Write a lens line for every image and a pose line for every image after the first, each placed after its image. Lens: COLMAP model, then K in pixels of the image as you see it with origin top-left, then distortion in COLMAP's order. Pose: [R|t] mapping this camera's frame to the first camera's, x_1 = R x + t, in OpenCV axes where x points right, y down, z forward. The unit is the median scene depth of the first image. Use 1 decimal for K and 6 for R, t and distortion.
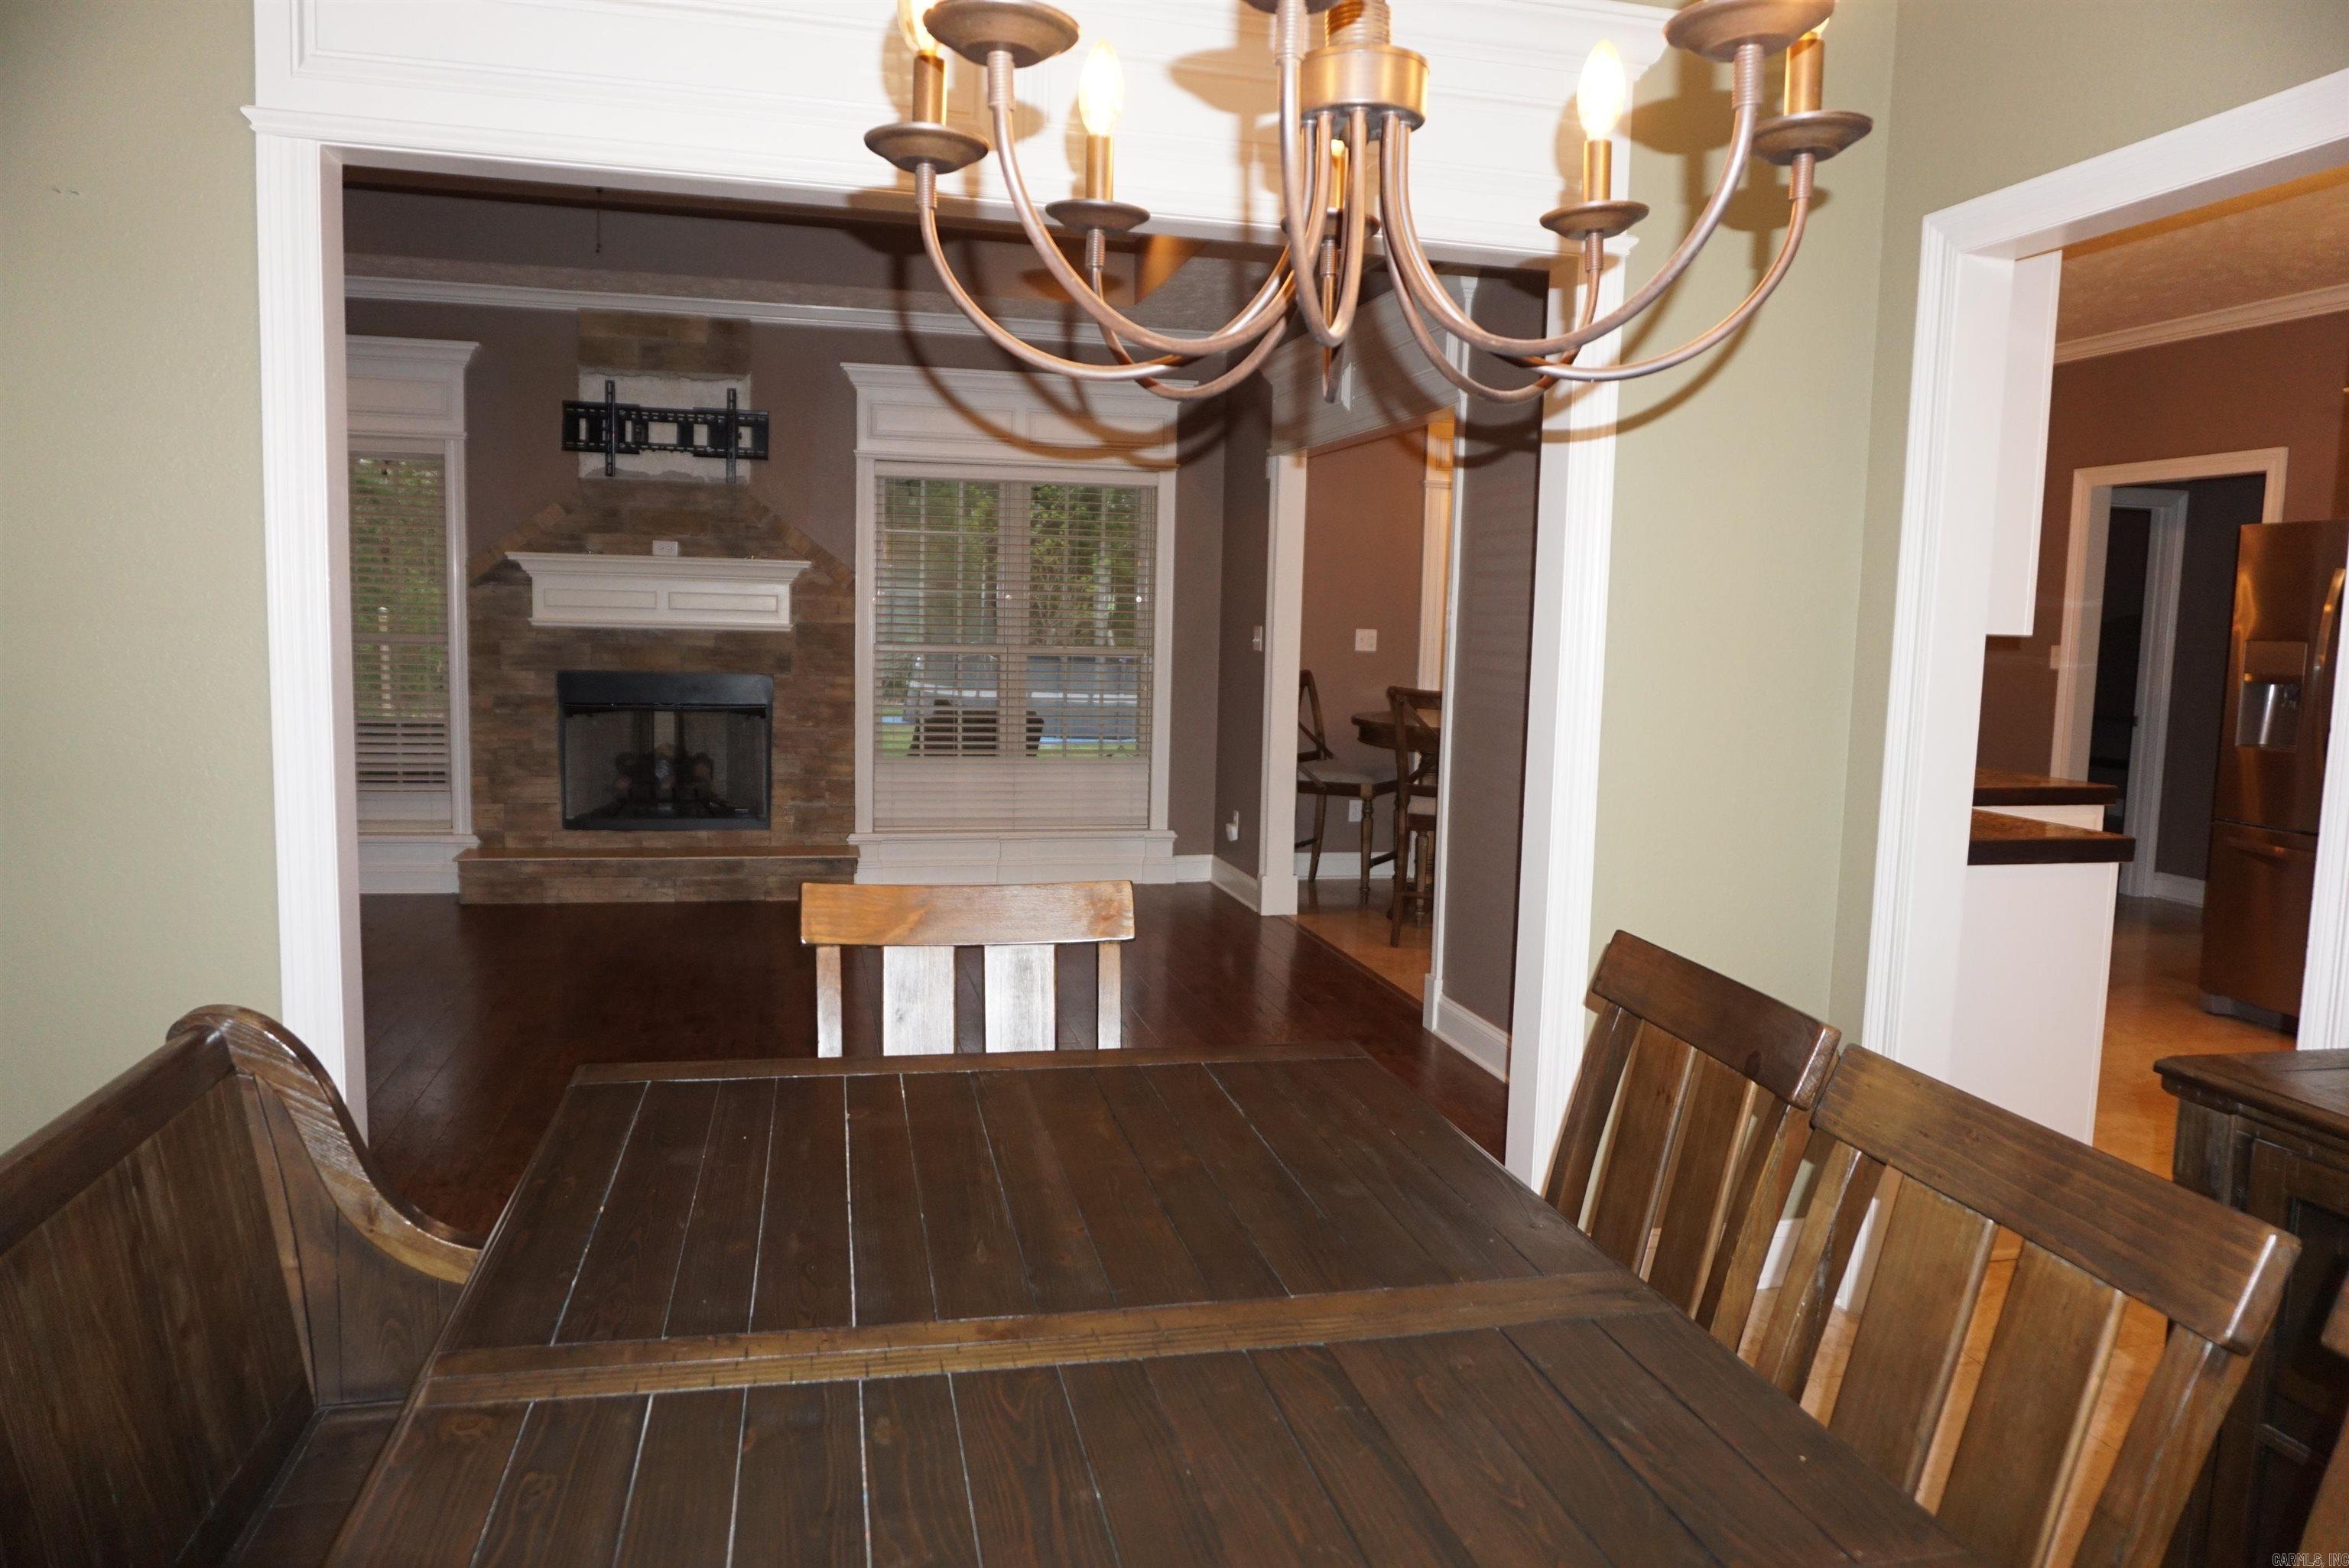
lens RADIAL K [[1559.2, 0, 1172.2], [0, 1559.2, 788.8], [0, 0, 1]] dist [-0.032508, 0.013582]
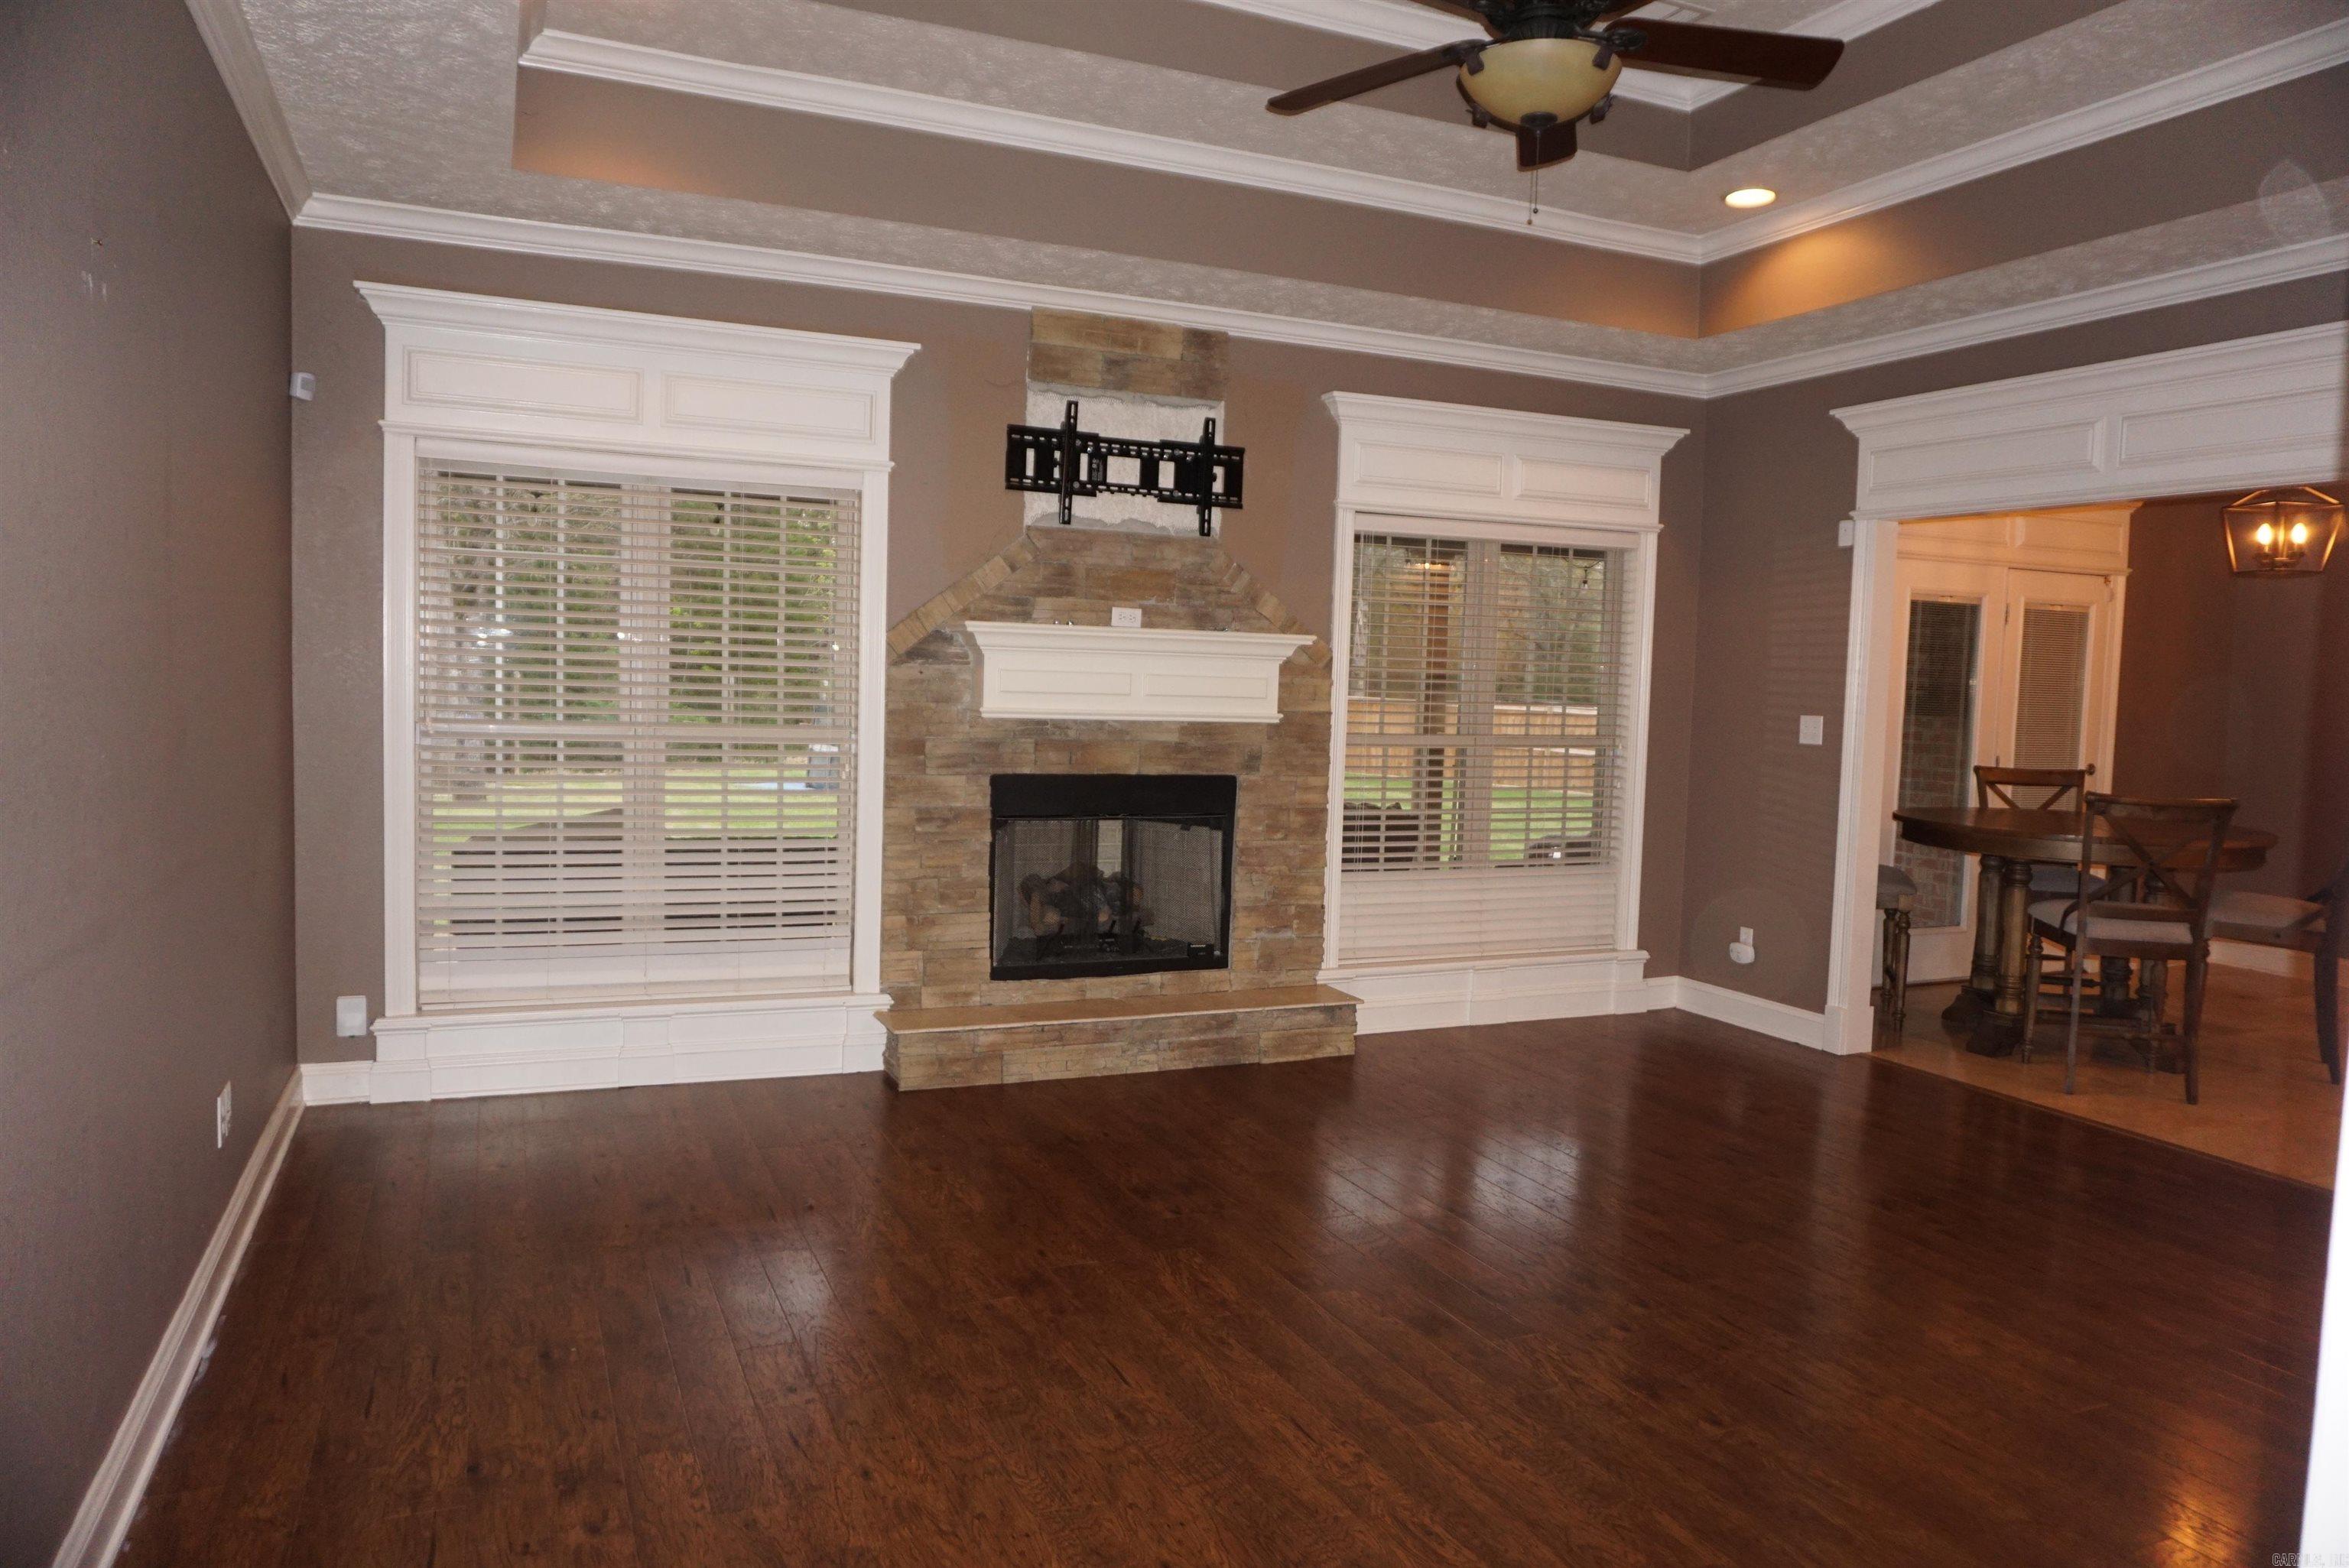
lens RADIAL K [[1559.2, 0, 1173.5], [0, 1559.2, 799.1], [0, 0, 1]] dist [-0.032508, 0.013582]
pose [[0.981883, -0.011946, 0.189111, -0.453958], [0.016758, 0.999575, -0.023864, -0.044072], [-0.188746, 0.026601, 0.981666, 0.227686]]
